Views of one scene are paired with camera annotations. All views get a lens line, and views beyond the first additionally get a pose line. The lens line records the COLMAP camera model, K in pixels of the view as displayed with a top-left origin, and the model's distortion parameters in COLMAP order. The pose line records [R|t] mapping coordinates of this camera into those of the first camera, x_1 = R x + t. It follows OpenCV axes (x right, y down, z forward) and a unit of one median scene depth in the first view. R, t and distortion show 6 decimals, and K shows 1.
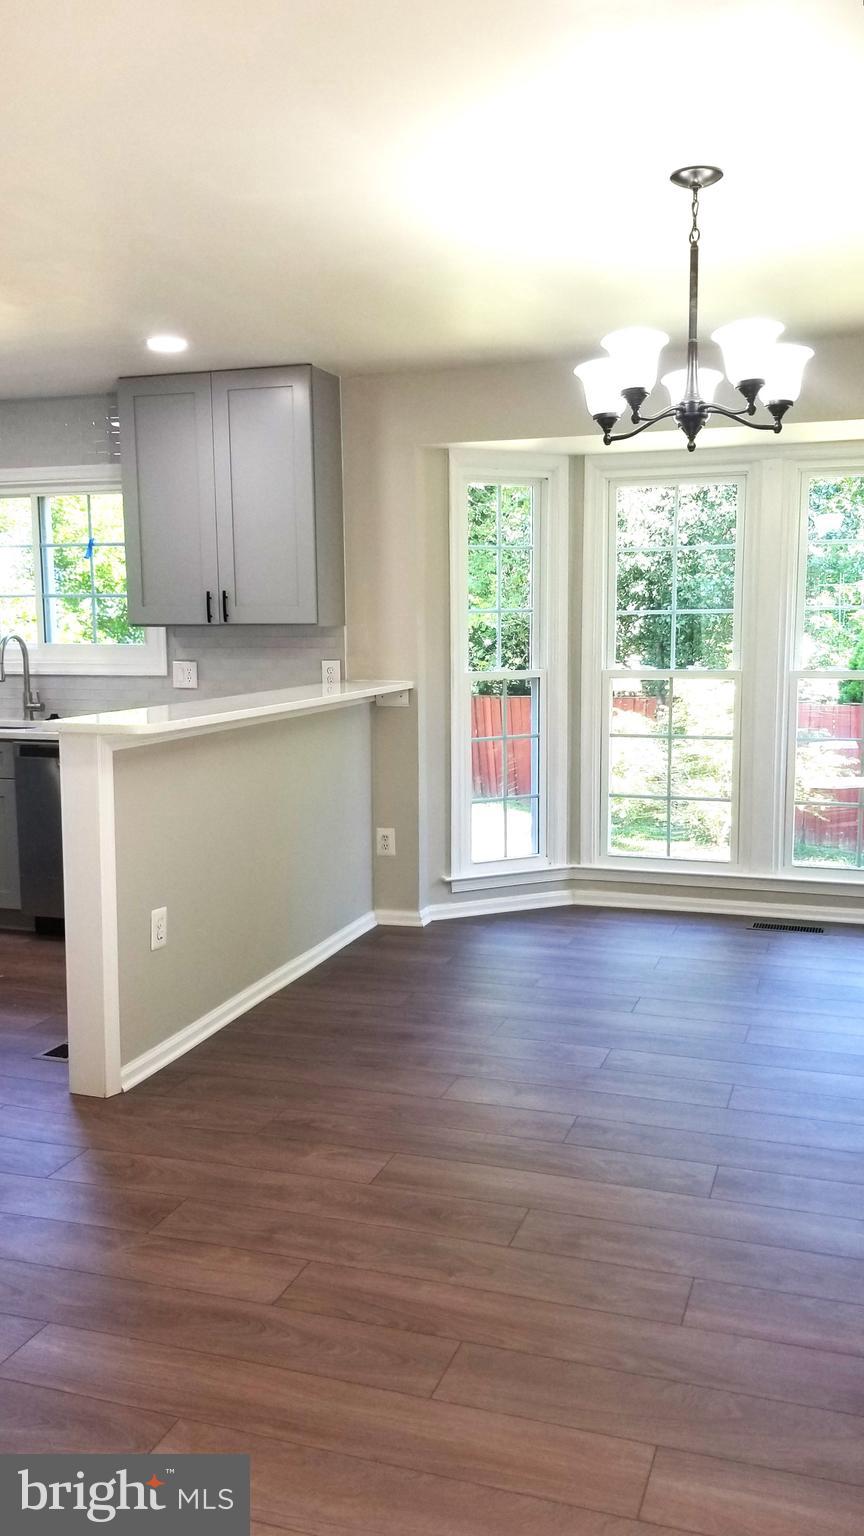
lens RADIAL K [[1256.0, 0, 439.6], [0, 1256.0, 768.0], [0, 0, 1]] dist [0.108480, -0.195058]
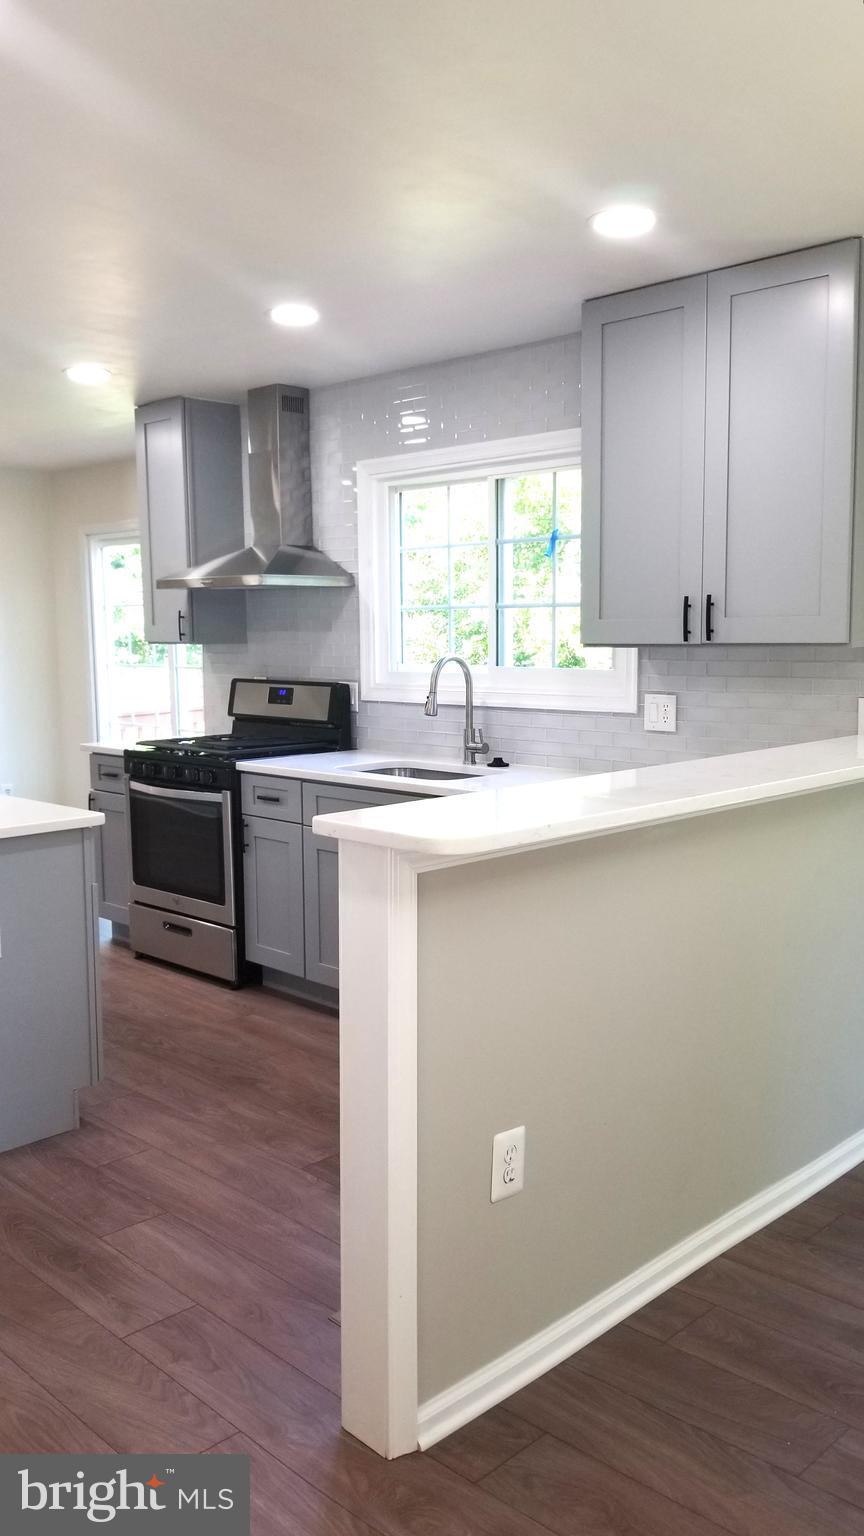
lens RADIAL K [[1256.0, 0, 439.6], [0, 1256.0, 768.0], [0, 0, 1]] dist [0.108480, -0.195058]
pose [[0.898612, 0.047607, -0.436154, 0.000053], [-0.049545, 0.998748, 0.006937, -0.043647], [0.435939, 0.015375, 0.899845, 0.316951]]
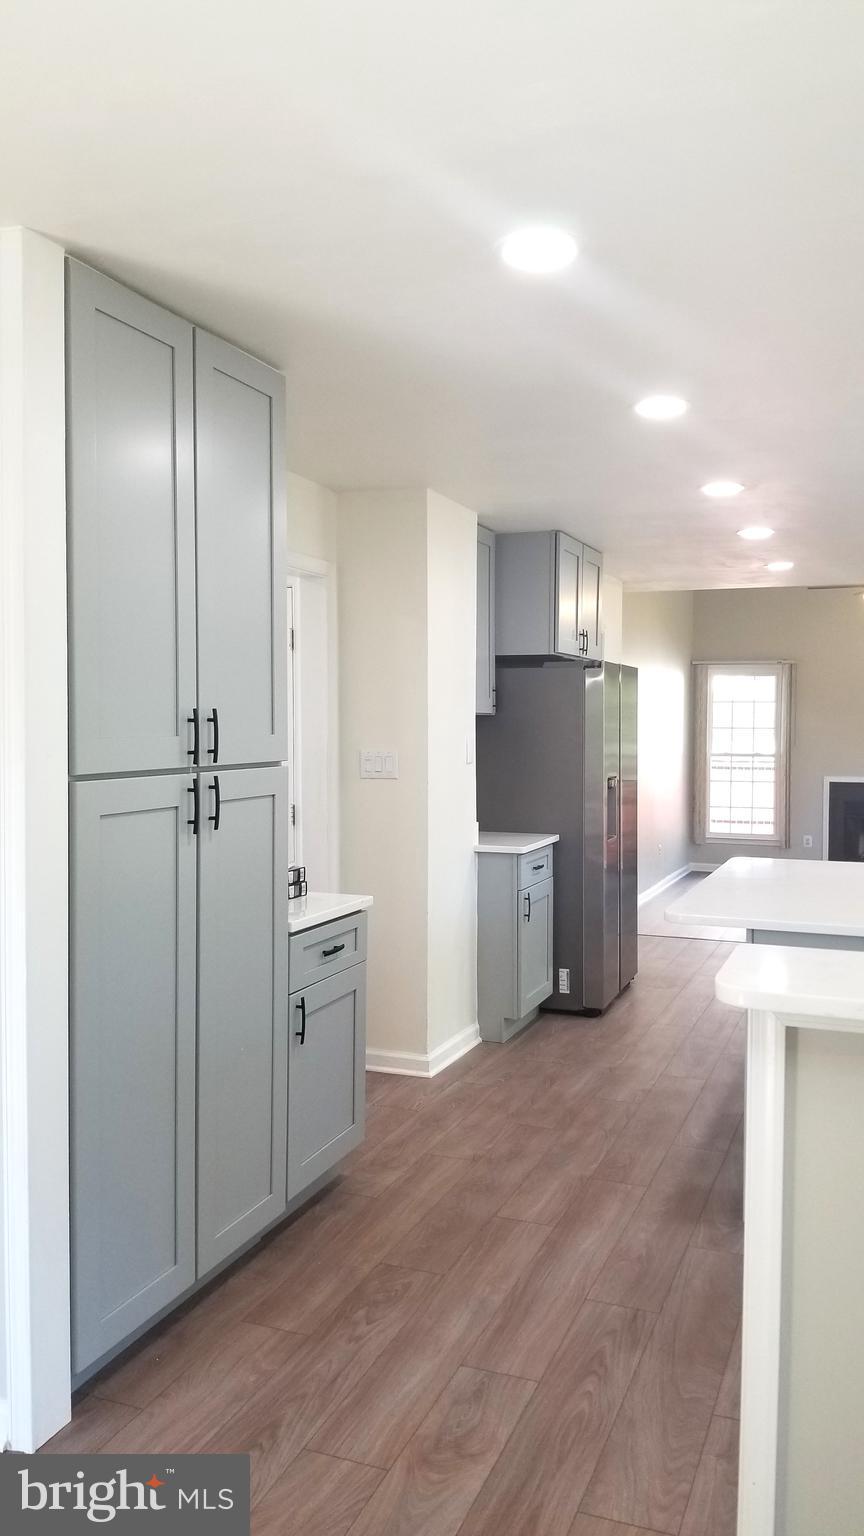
lens RADIAL K [[1192.8, 0, 432.0], [0, 1192.8, 768.0], [0, 0, 1]] dist [0.083772, -0.146899]
pose [[-0.045308, 0.044409, -0.997985, 0.157817], [-0.119446, 0.991604, 0.049548, -0.082533], [0.991806, 0.121450, -0.039623, 0.568069]]
